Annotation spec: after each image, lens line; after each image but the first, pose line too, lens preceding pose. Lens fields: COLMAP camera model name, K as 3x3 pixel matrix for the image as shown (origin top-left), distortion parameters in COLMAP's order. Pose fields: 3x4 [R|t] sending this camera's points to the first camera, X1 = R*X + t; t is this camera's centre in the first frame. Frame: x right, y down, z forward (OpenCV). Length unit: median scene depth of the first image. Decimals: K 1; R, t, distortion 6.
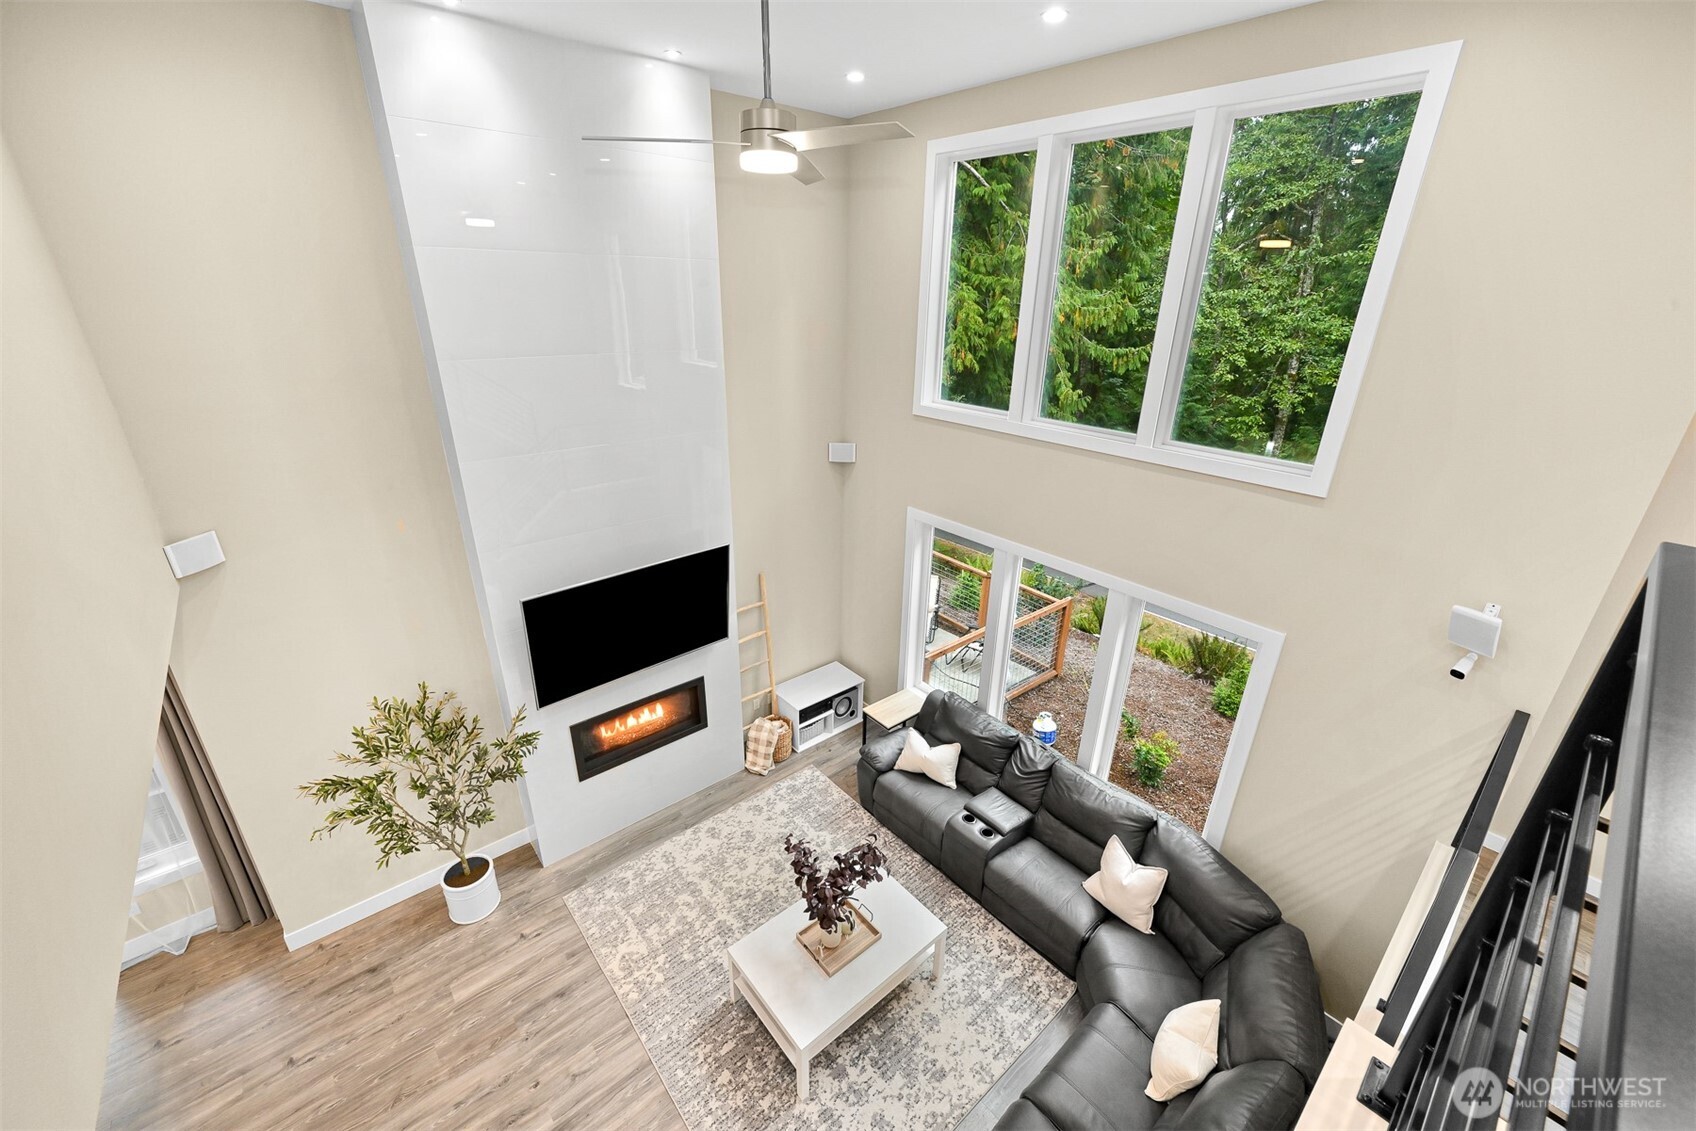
lens RADIAL K [[669.1, 0, 848.0], [0, 669.1, 565.5], [0, 0, 1]] dist [-0.000255, -0.000020]
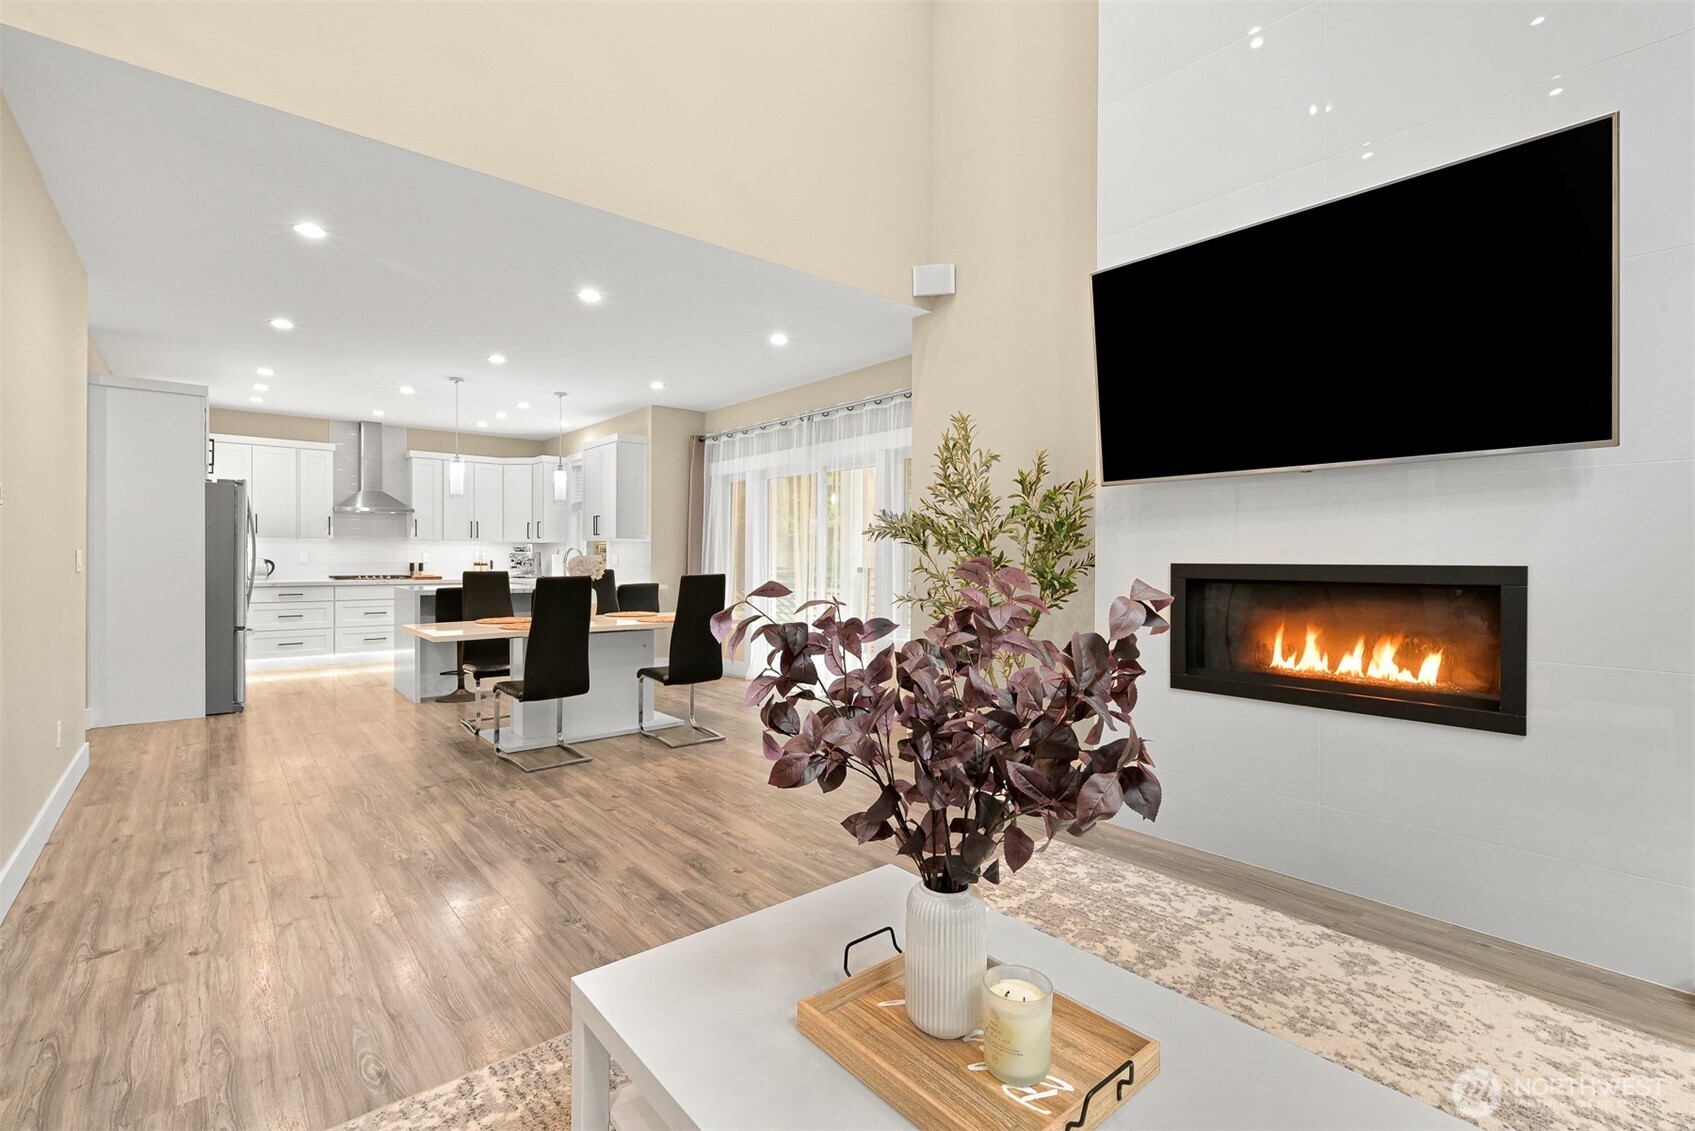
lens RADIAL K [[748.9, 0, 847.5], [0, 748.9, 565.5], [0, 0, 1]] dist [0.001067, 0.000113]
pose [[0.007237, 0.000276, -0.999974, 0.200009], [-0.399073, 0.916915, -0.002635, 0.338930], [0.916891, 0.399082, 0.006746, 0.718158]]
